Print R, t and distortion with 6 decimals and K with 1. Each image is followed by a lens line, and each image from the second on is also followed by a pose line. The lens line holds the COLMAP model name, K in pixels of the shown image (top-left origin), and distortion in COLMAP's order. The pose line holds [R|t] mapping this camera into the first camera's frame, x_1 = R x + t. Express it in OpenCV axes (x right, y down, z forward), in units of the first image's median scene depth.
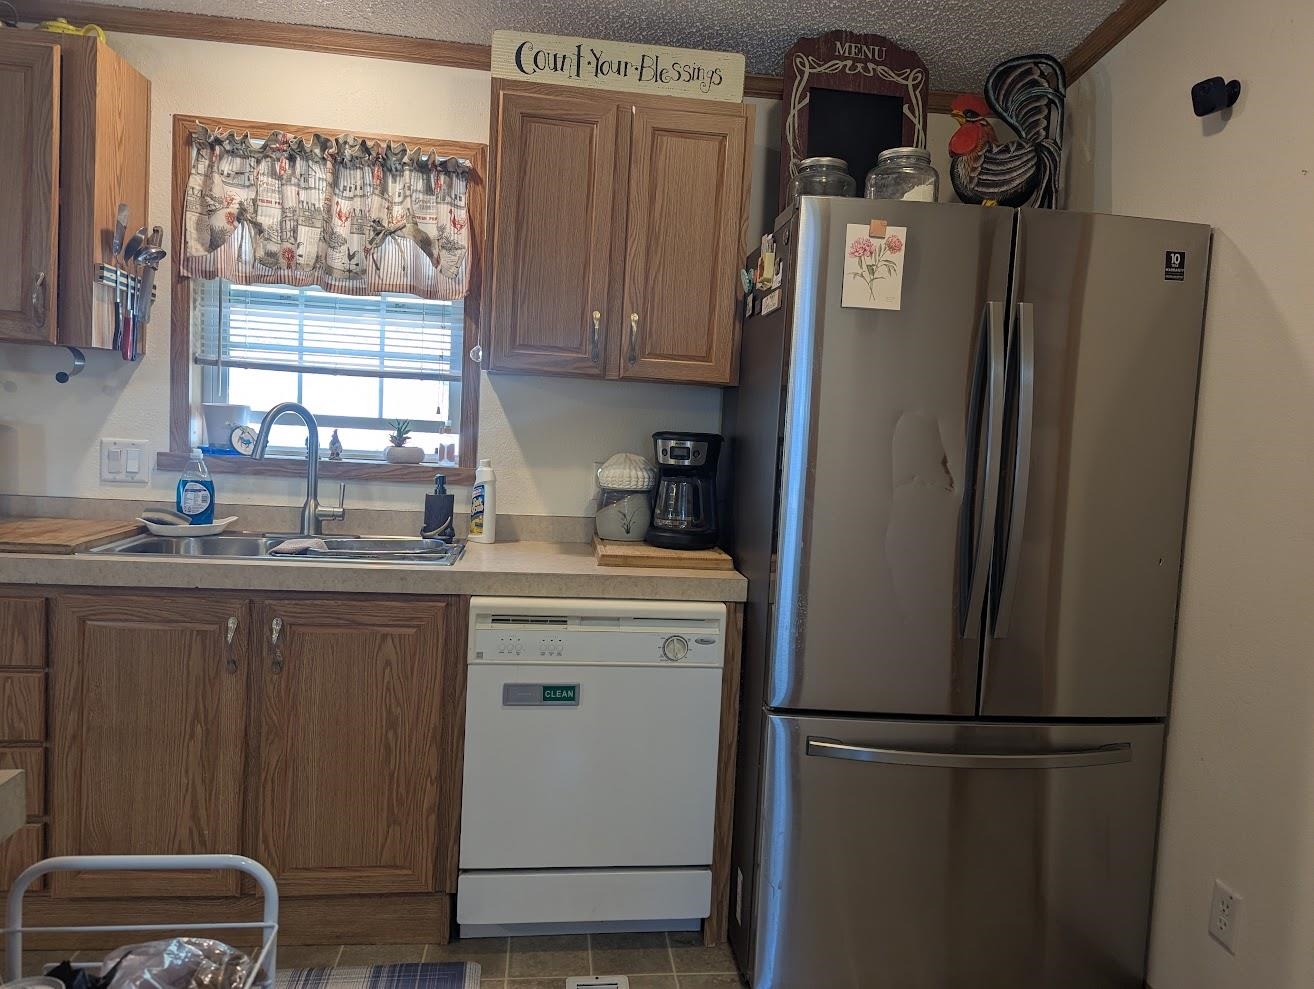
lens RADIAL K [[926.0, 0, 655.0], [0, 926.0, 490.7], [0, 0, 1]] dist [0.067754, -0.056073]
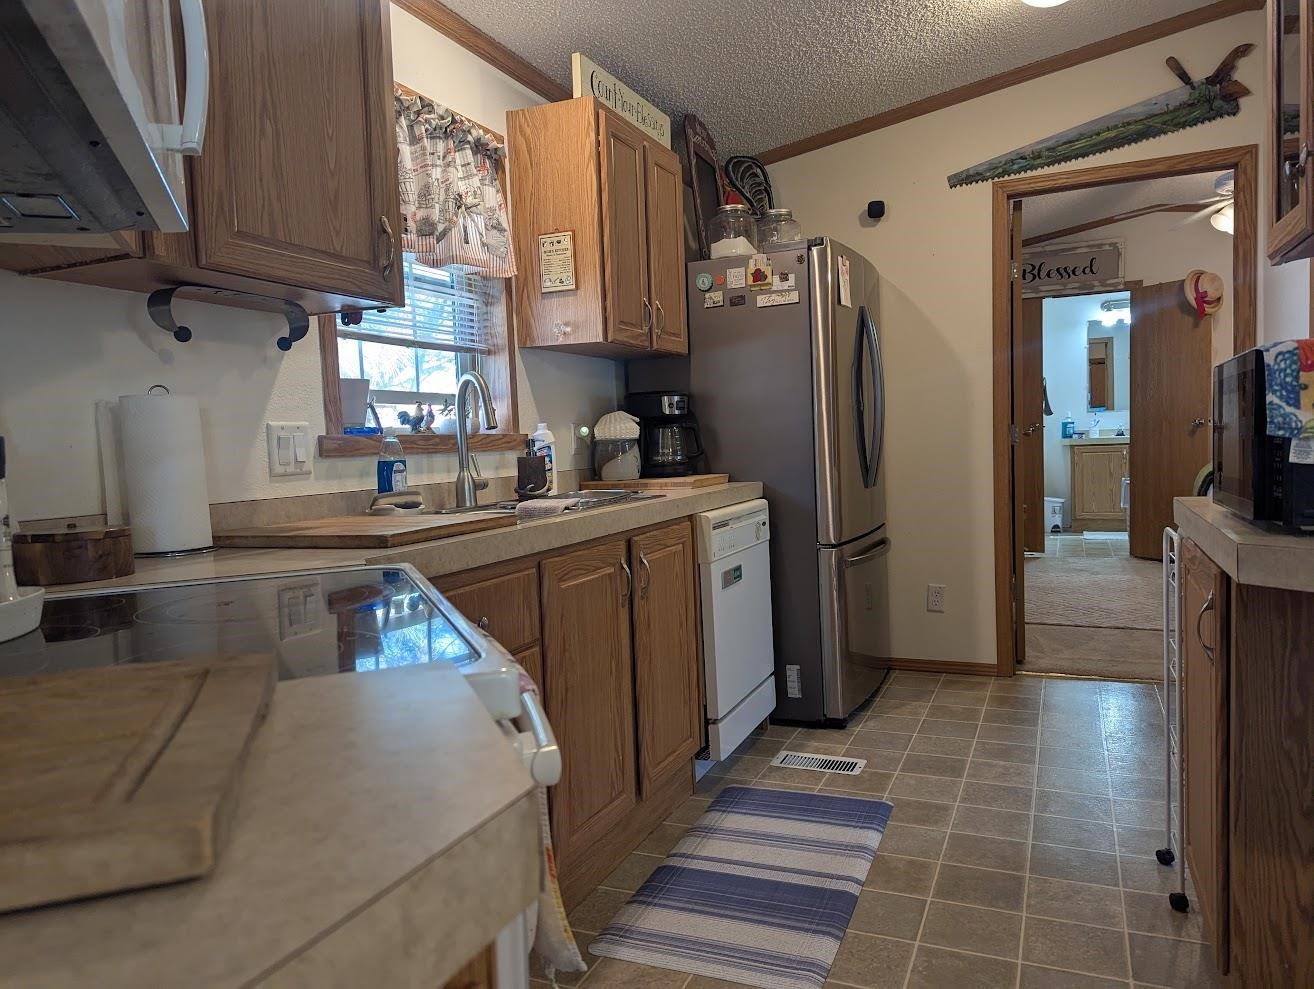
lens RADIAL K [[923.7, 0, 679.1], [0, 923.7, 497.8], [0, 0, 1]] dist [0.110070, -0.148464]
pose [[0.495850, -0.129107, 0.858757, -1.157166], [0.129480, 0.988824, 0.073900, -0.006664], [-0.858701, 0.074548, 0.507025, 0.318681]]
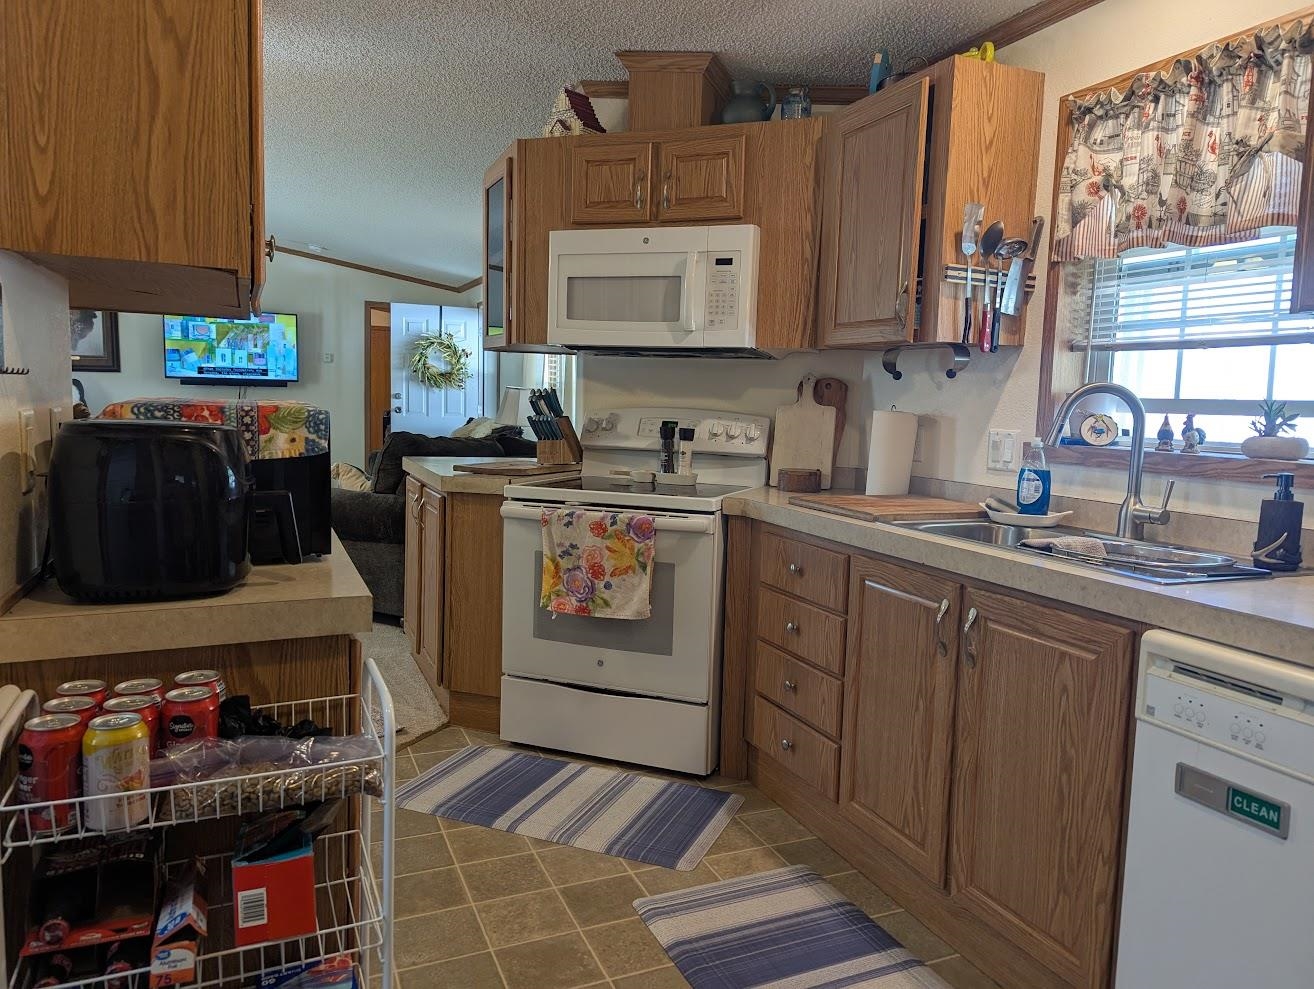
lens RADIAL K [[922.1, 0, 674.9], [0, 922.1, 487.3], [0, 0, 1]] dist [0.073548, -0.070696]
pose [[0.292453, 0.044909, -0.955225, 0.333140], [-0.082861, 0.996330, 0.021473, 0.017784], [0.952683, 0.072871, 0.295101, 0.369796]]
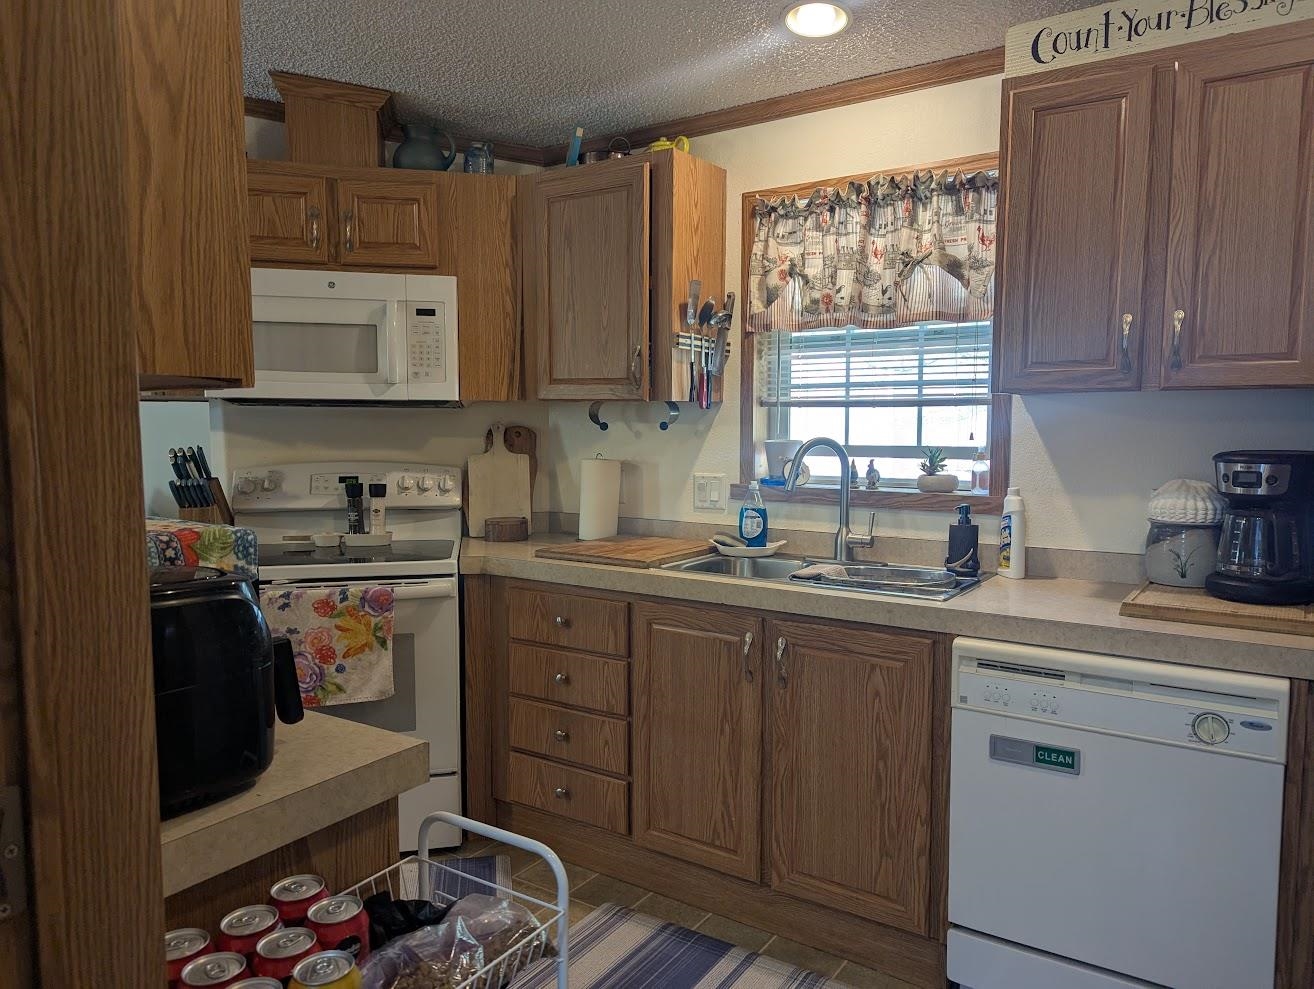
lens RADIAL K [[923.1, 0, 665.6], [0, 923.1, 495.6], [0, 0, 1]] dist [0.068207, -0.061976]
pose [[0.755820, -0.000558, -0.654779, 0.173631], [-0.005622, 0.999957, -0.007342, -0.018262], [0.654756, 0.009230, 0.755784, 0.076834]]
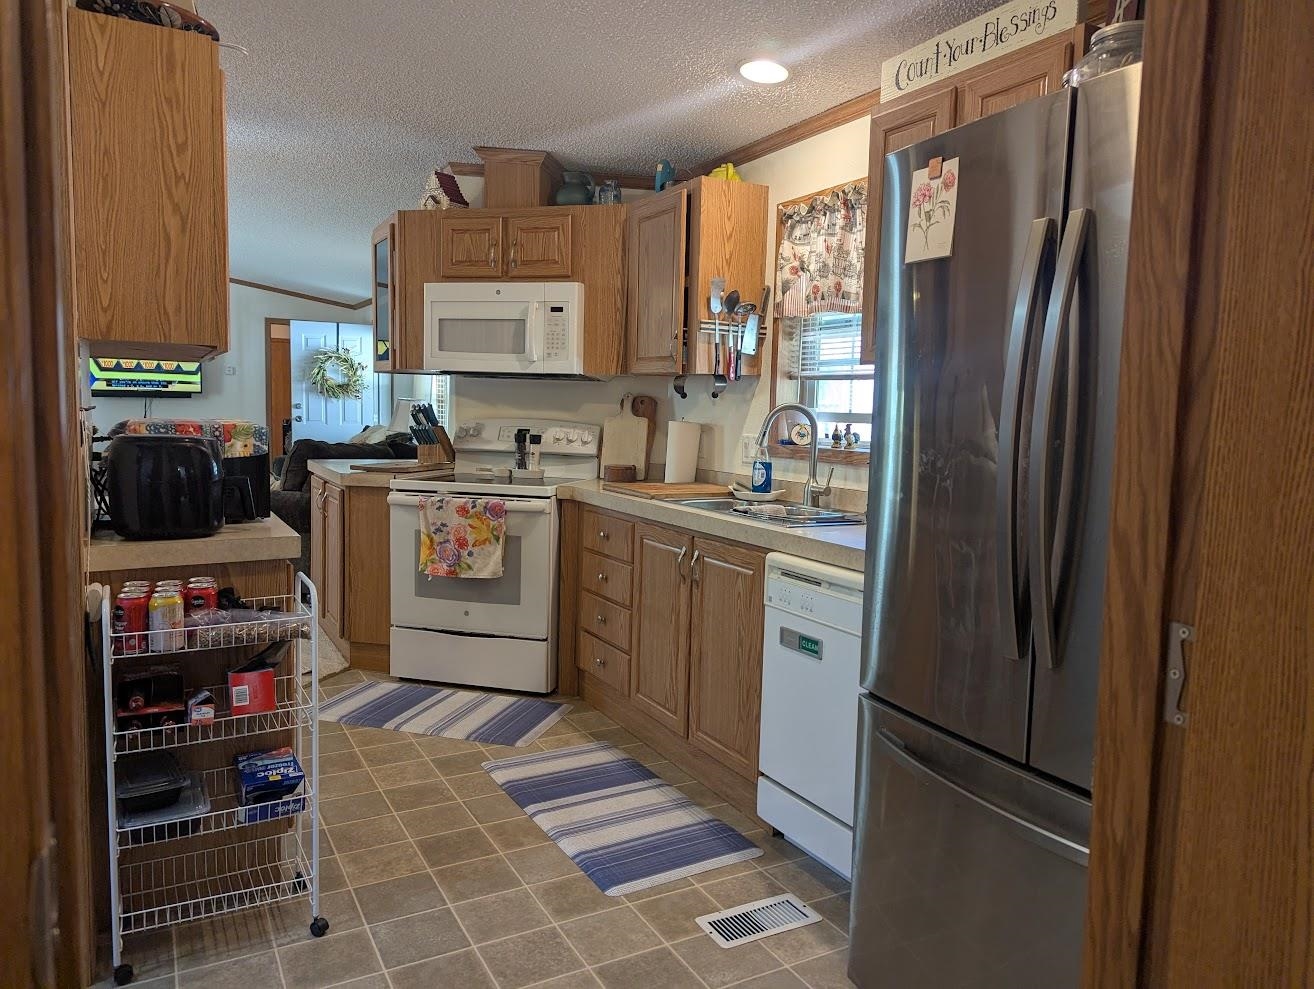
lens RADIAL K [[926.0, 0, 655.0], [0, 926.0, 490.7], [0, 0, 1]] dist [0.067754, -0.056073]
pose [[0.367124, 0.039493, -0.929333, 0.765940], [-0.070335, 0.997417, 0.014601, 0.023617], [0.927509, 0.060004, 0.368954, 0.347390]]
